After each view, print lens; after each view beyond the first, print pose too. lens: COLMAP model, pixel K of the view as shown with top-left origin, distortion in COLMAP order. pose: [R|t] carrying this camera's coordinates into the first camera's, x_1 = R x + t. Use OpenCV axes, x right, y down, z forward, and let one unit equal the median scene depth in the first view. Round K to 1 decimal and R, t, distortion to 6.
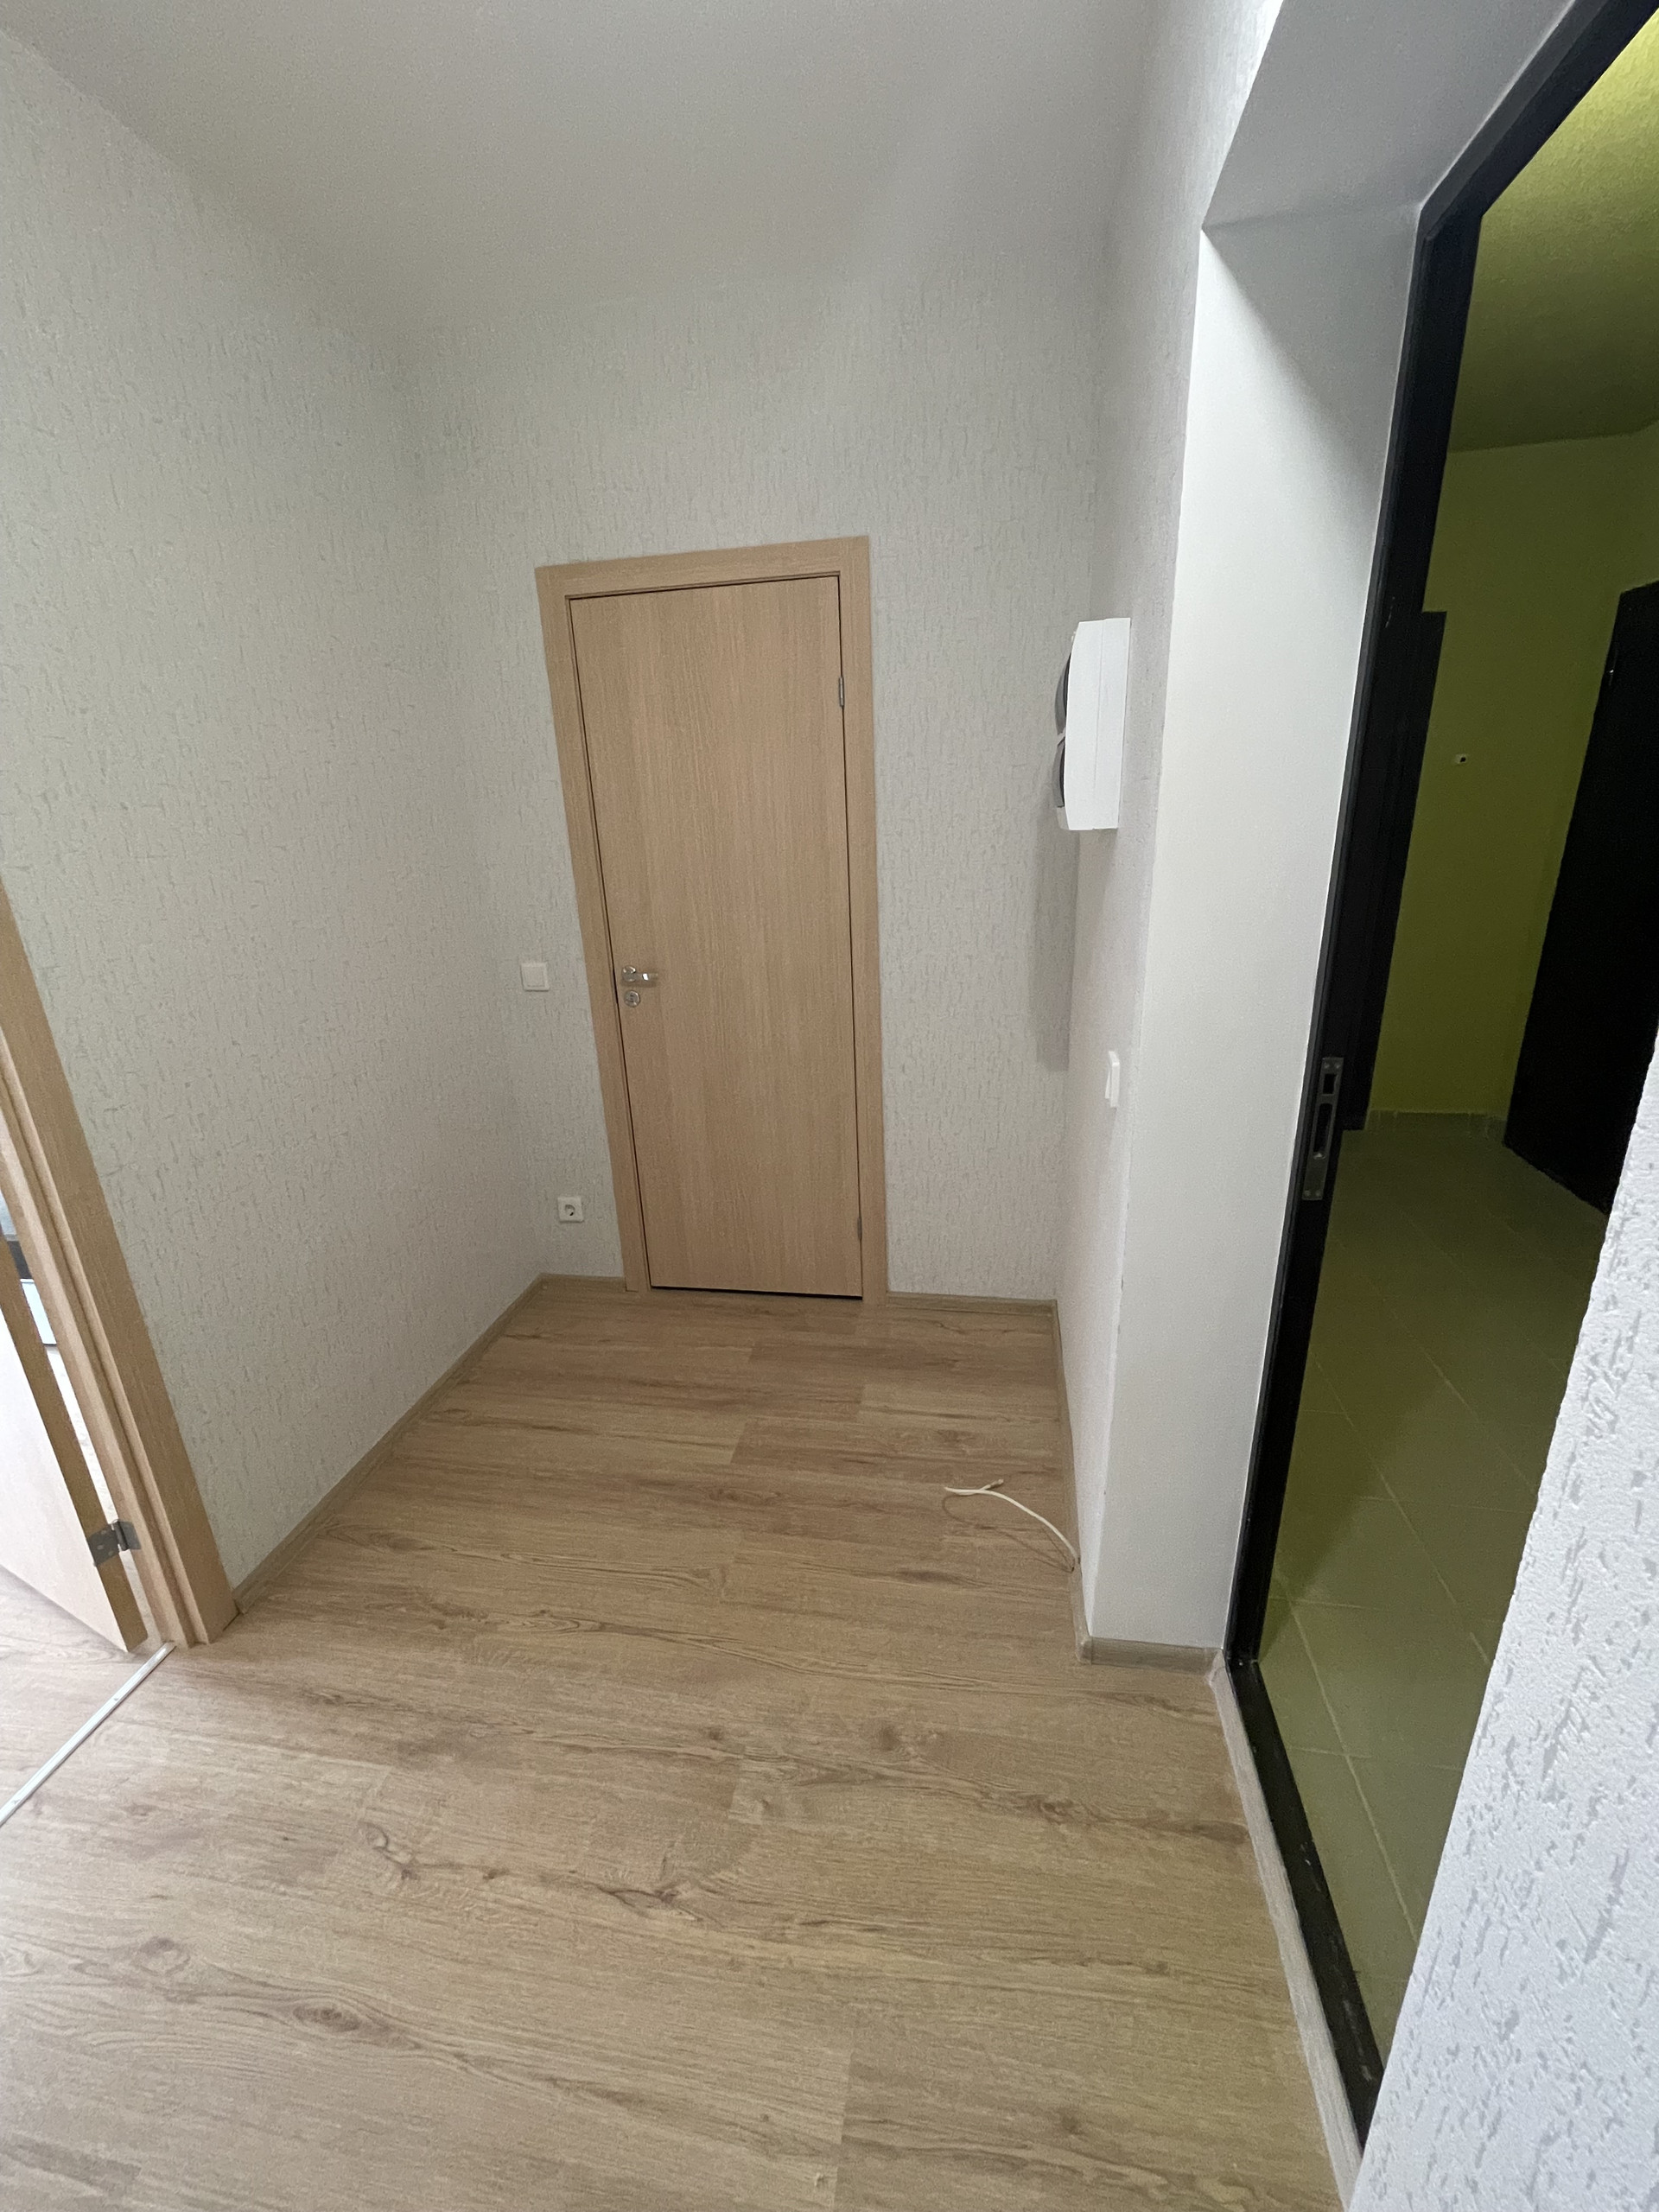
lens RADIAL K [[891.2, 0, 831.0], [0, 891.2, 1105.1], [0, 0, 1]] dist [-0.011008, 0.001608]
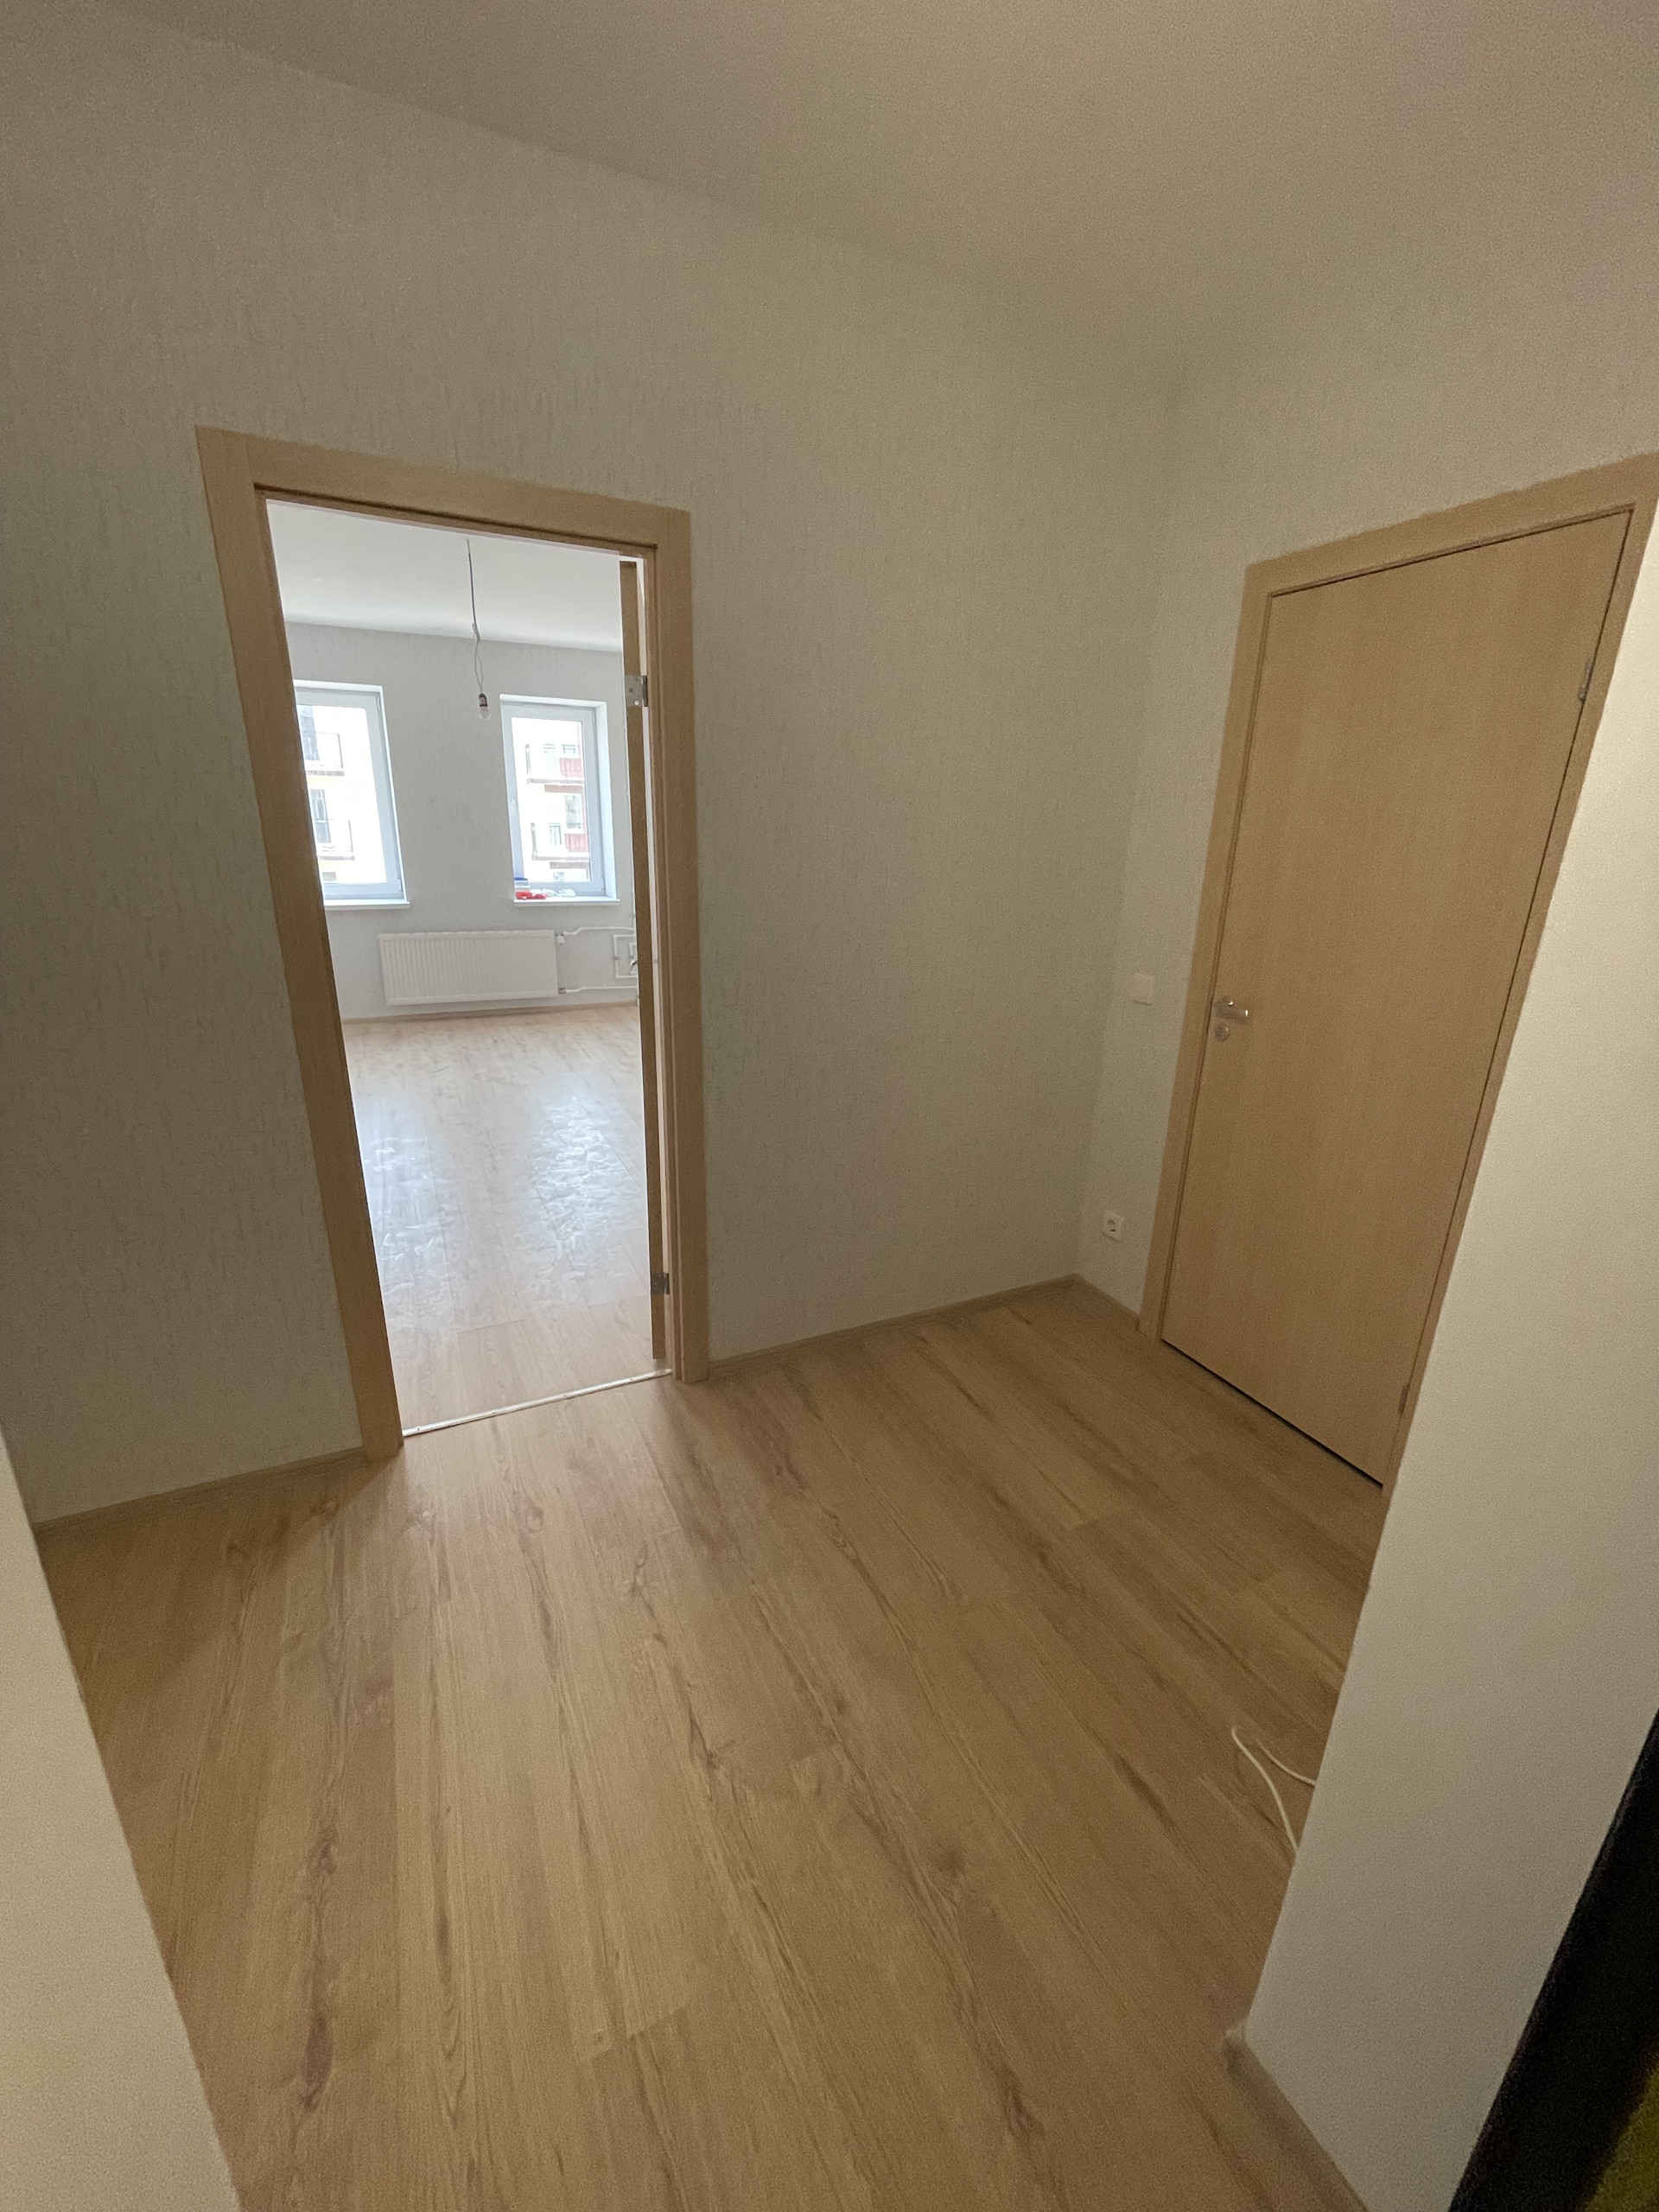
lens RADIAL K [[891.2, 0, 822.0], [0, 891.2, 1104.1], [0, 0, 1]] dist [-0.011008, 0.001608]
pose [[0.576564, 0.292170, -0.763027, 0.378947], [-0.297192, 0.944902, 0.137245, -0.079261], [0.761085, 0.147635, 0.631628, 0.188801]]
